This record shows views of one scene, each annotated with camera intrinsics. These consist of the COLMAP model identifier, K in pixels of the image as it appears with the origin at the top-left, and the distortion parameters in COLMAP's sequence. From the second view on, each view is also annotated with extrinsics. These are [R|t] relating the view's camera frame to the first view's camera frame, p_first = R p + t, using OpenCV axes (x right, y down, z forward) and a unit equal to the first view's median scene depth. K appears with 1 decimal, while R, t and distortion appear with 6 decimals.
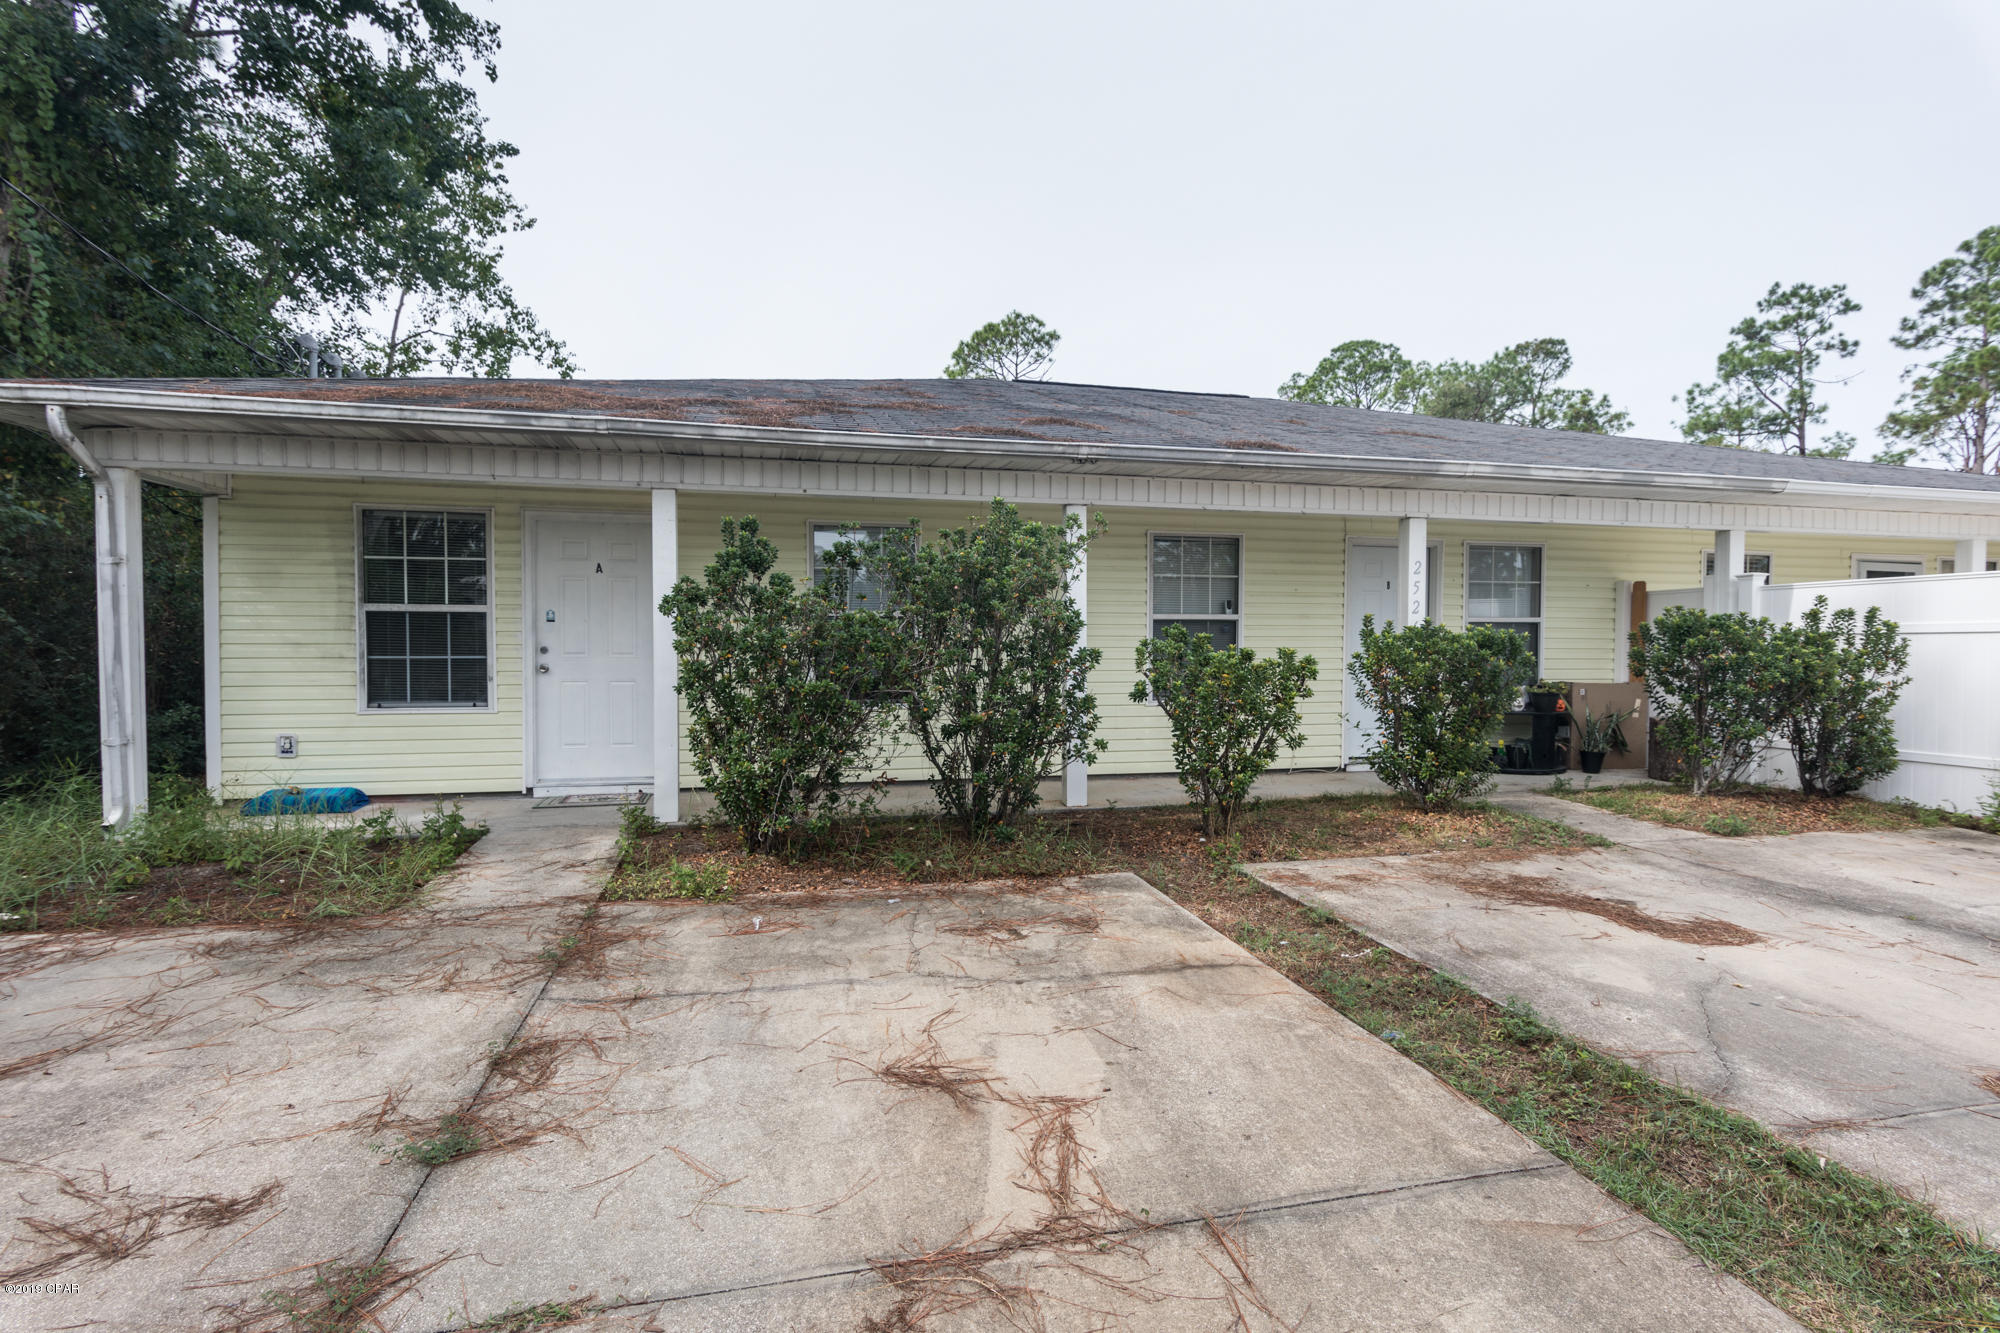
lens RADIAL K [[966.0, 0, 992.6], [0, 966.0, 668.2], [0, 0, 1]] dist [0.001641, -0.000413]
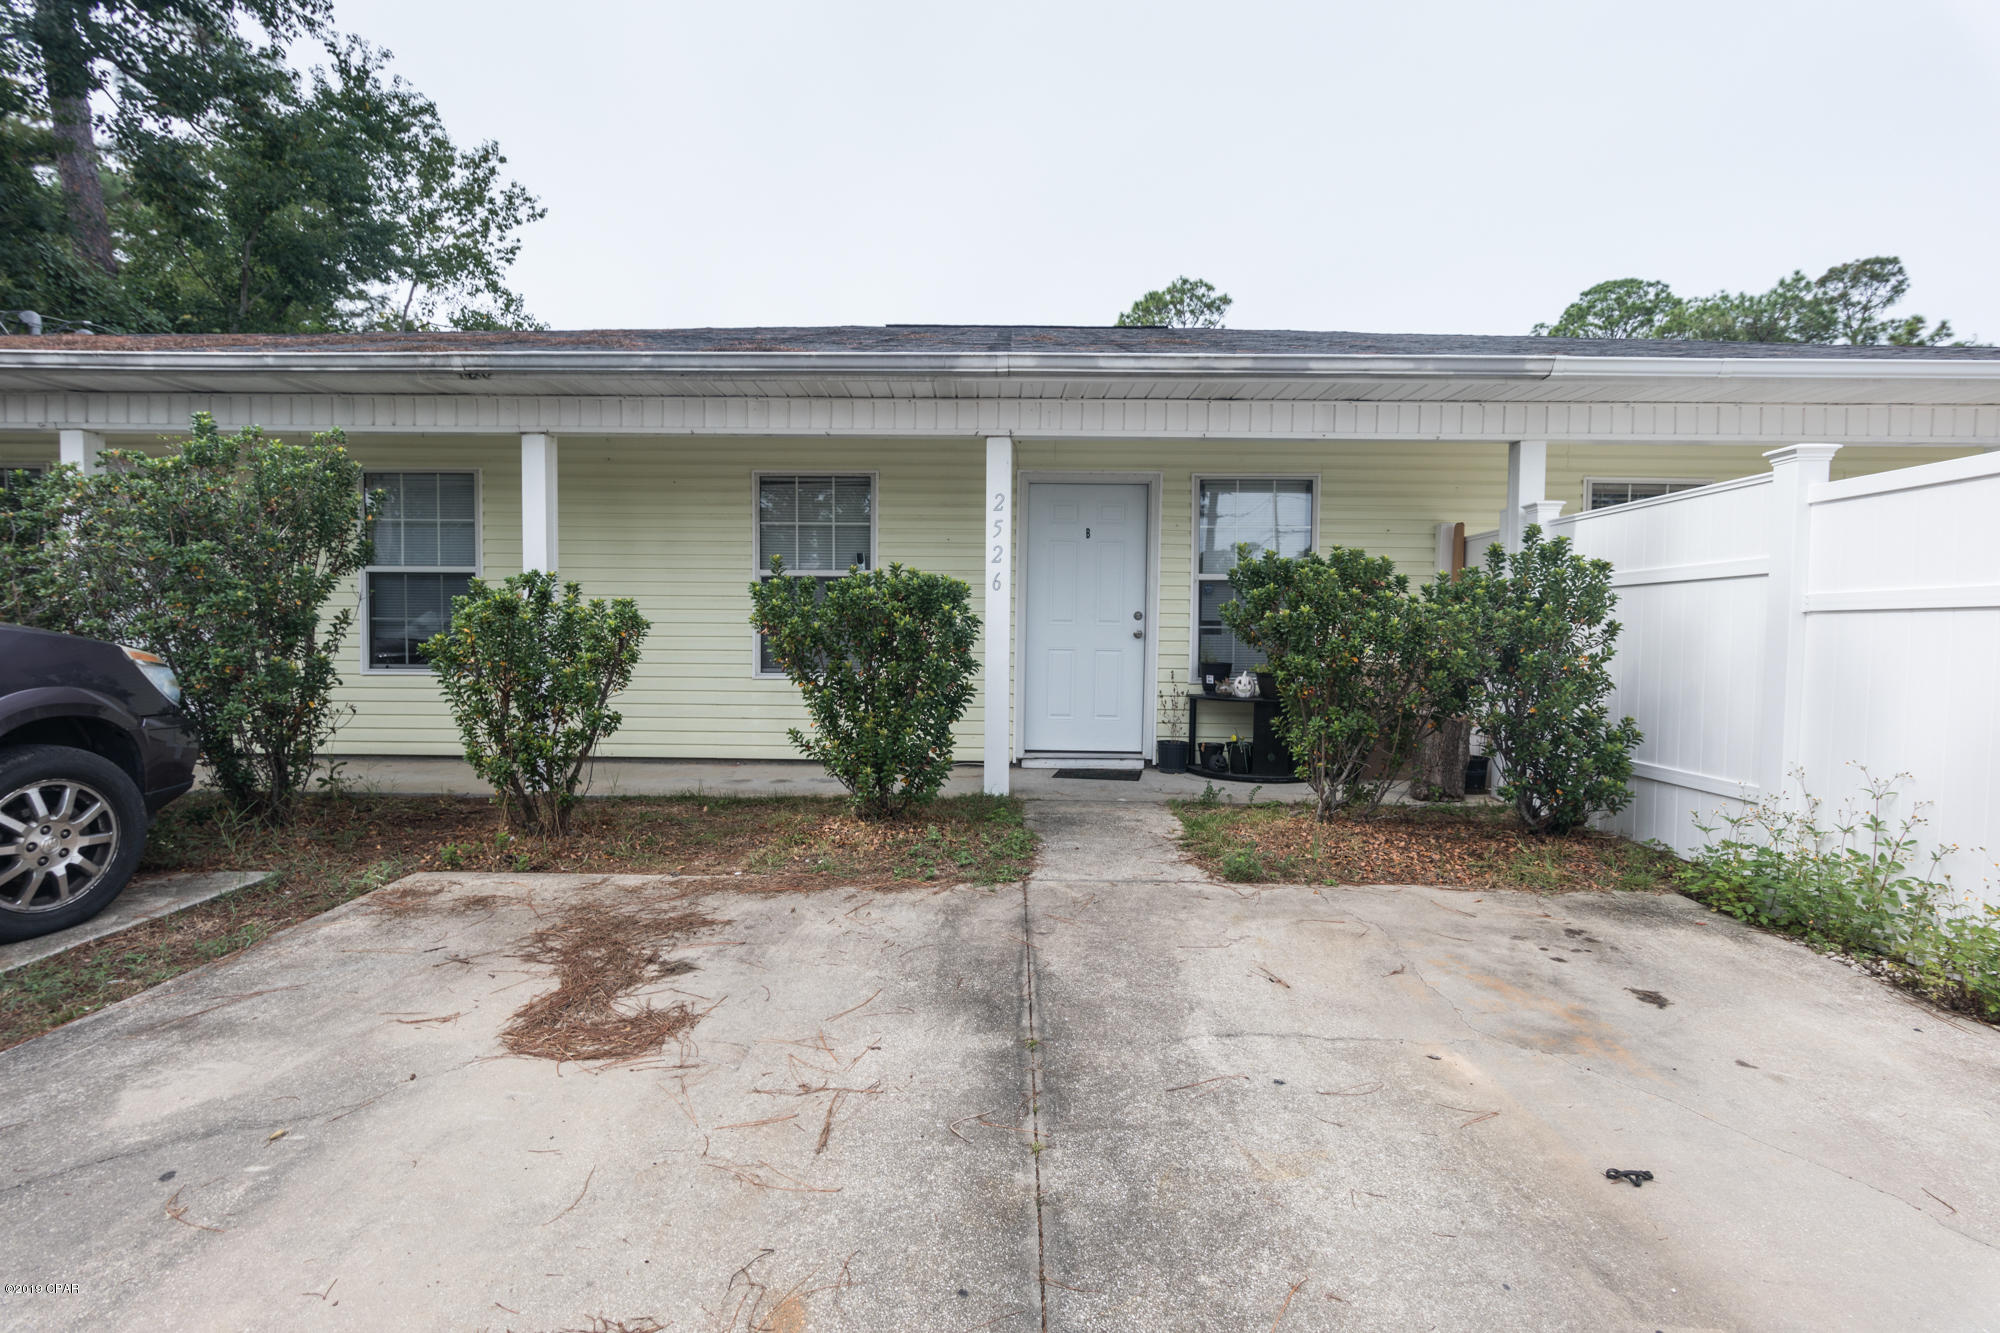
lens RADIAL K [[966.0, 0, 992.6], [0, 966.0, 668.2], [0, 0, 1]] dist [0.001641, -0.000413]
pose [[0.968474, 0.016570, -0.248562, 0.088577], [-0.013505, 0.999810, 0.014031, 0.002312], [0.248747, -0.010232, 0.968514, 0.036616]]
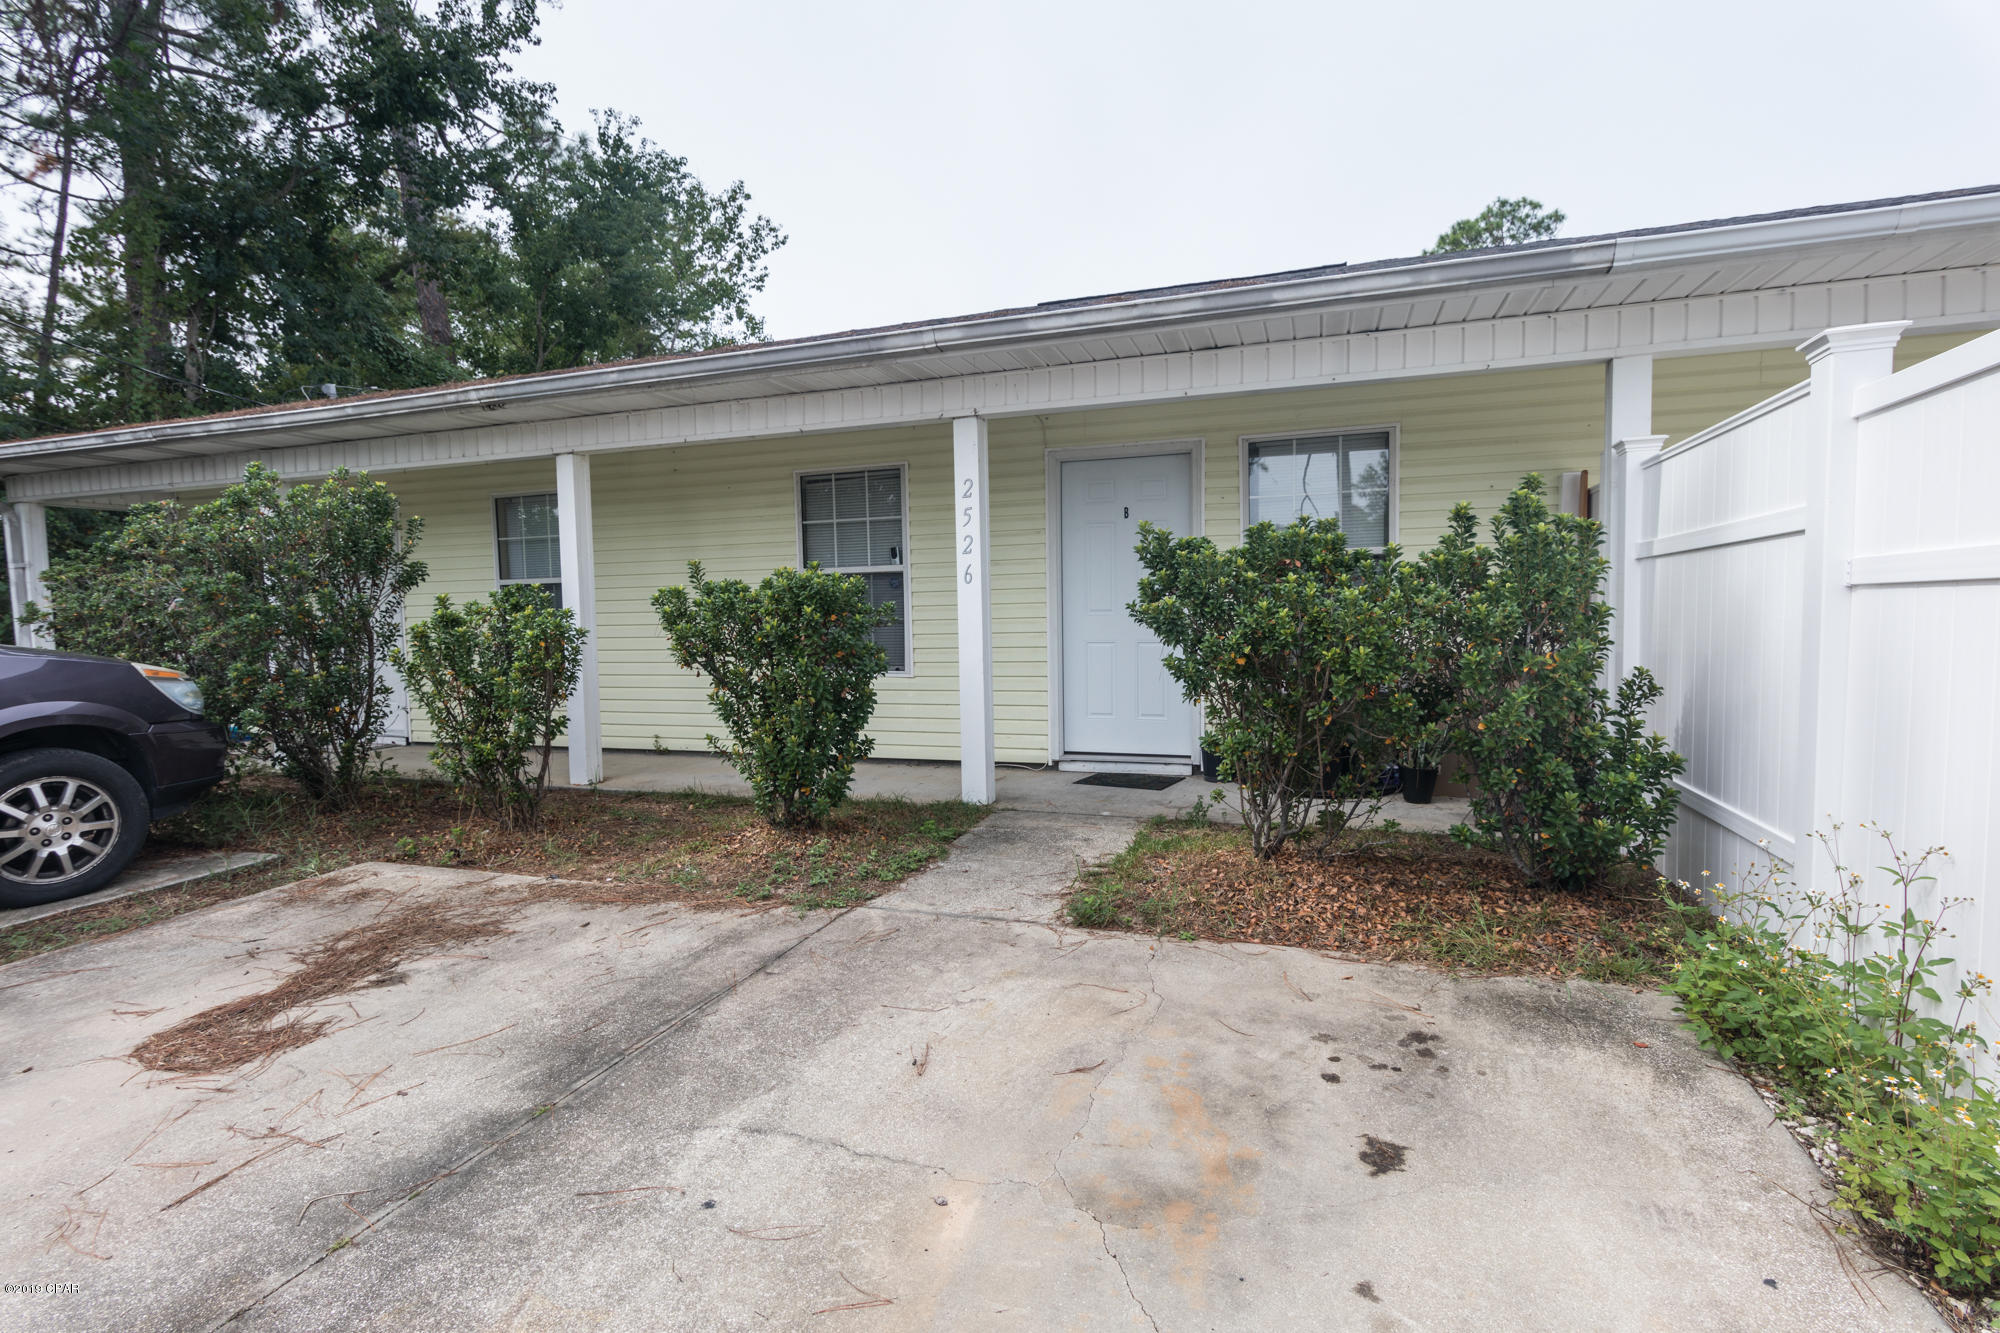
lens RADIAL K [[963.7, 0, 990.8], [0, 963.7, 665.2], [0, 0, 1]] dist [0.003108, -0.000547]
pose [[0.837425, 0.010885, -0.546444, 0.118921], [0.007962, 0.999453, 0.032111, 0.000413], [0.546494, -0.031241, 0.836880, 0.058648]]
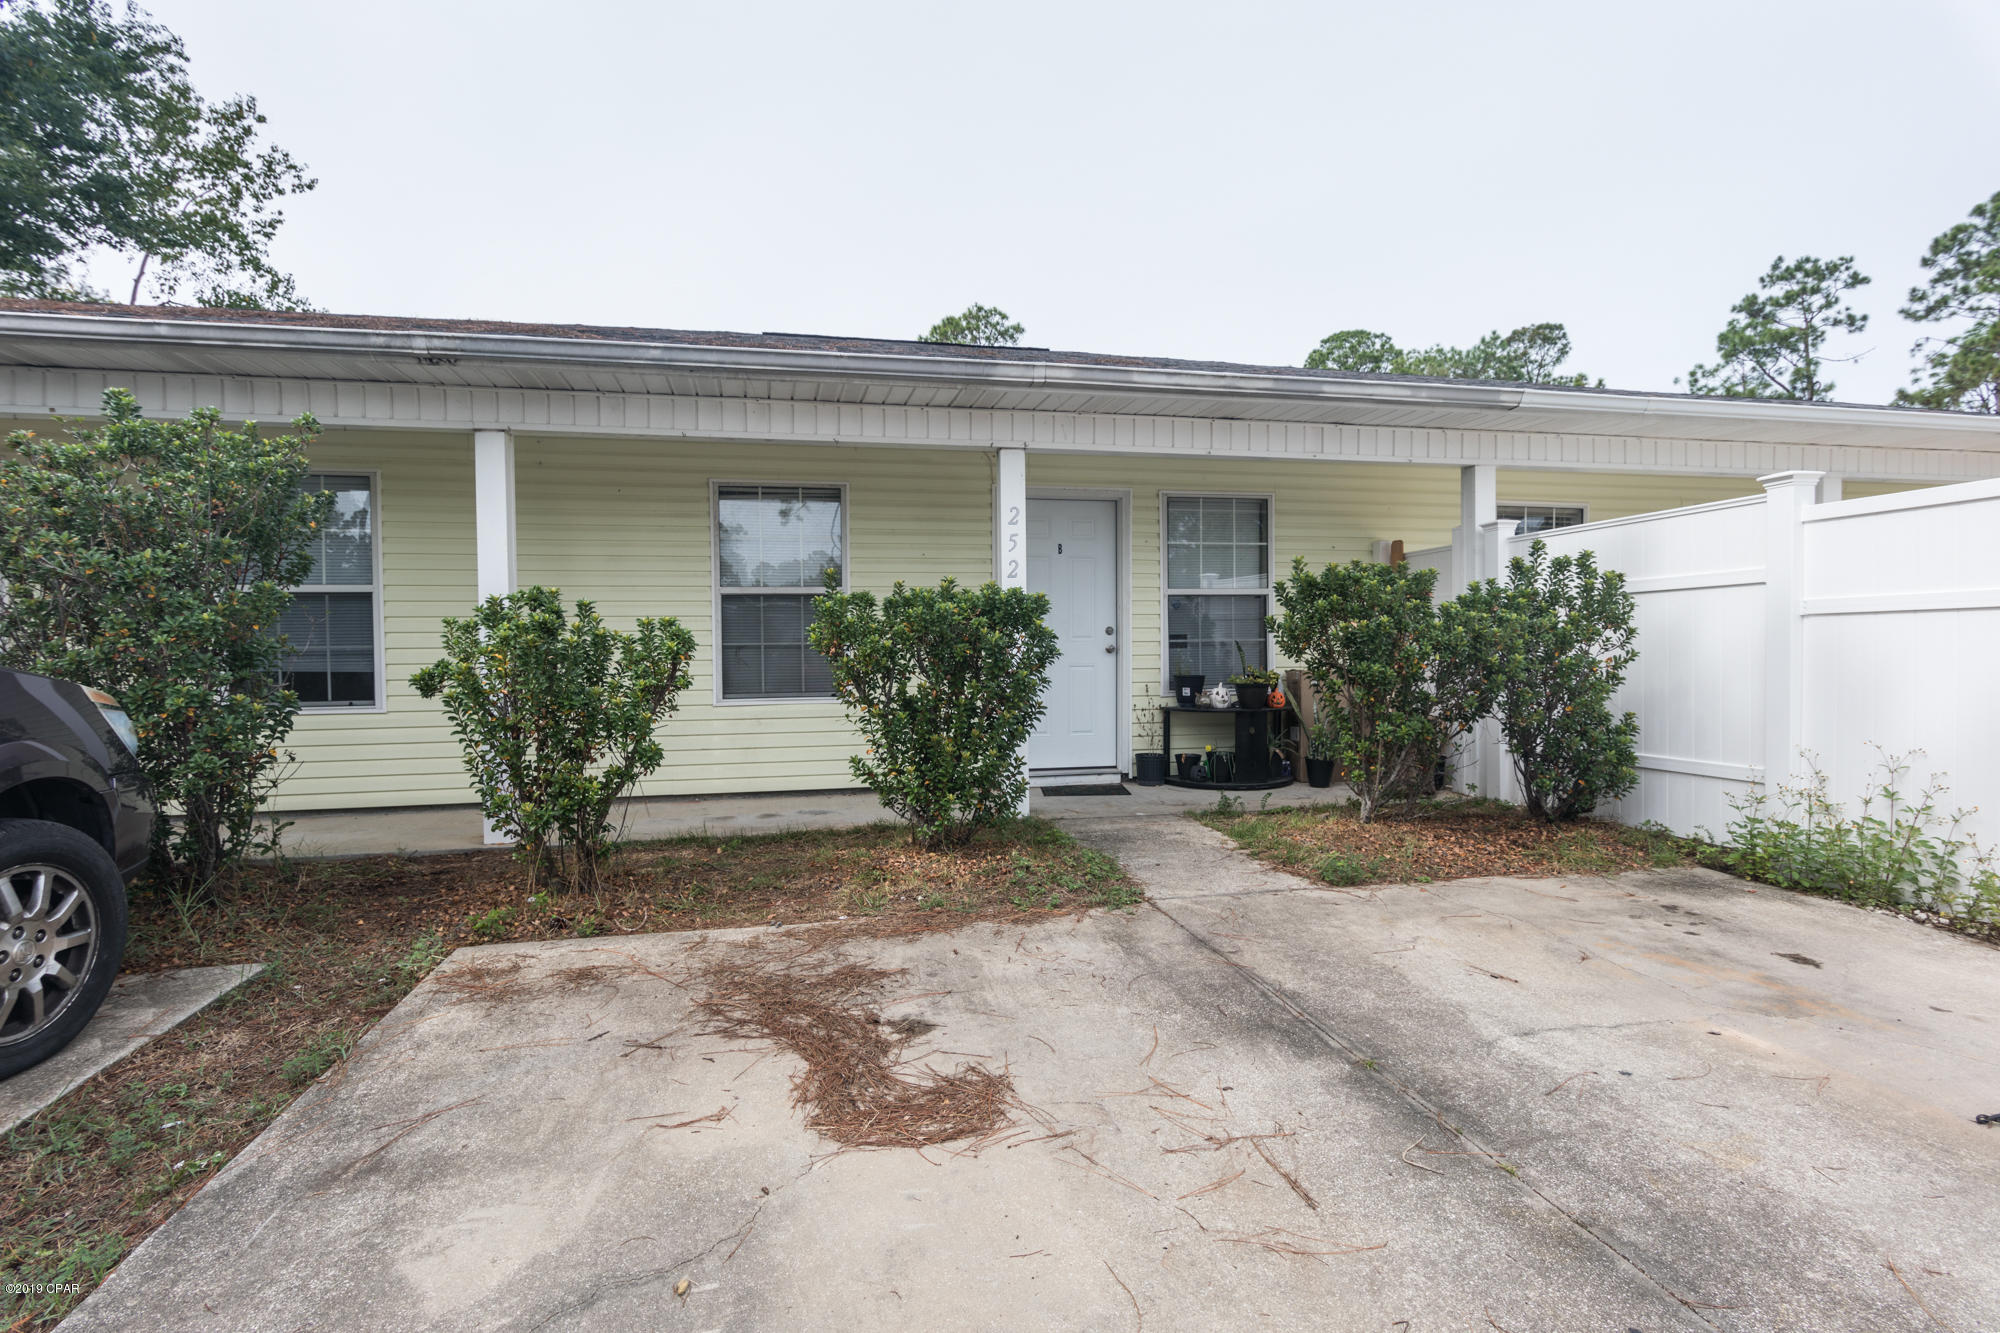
lens RADIAL K [[966.6, 0, 994.9], [0, 966.6, 668.3], [0, 0, 1]] dist [0.004412, -0.001305]
pose [[0.999644, -0.012178, -0.023723, 0.062354], [0.012011, 0.999902, -0.007178, 0.002644], [0.023808, 0.006891, 0.999693, 0.036221]]
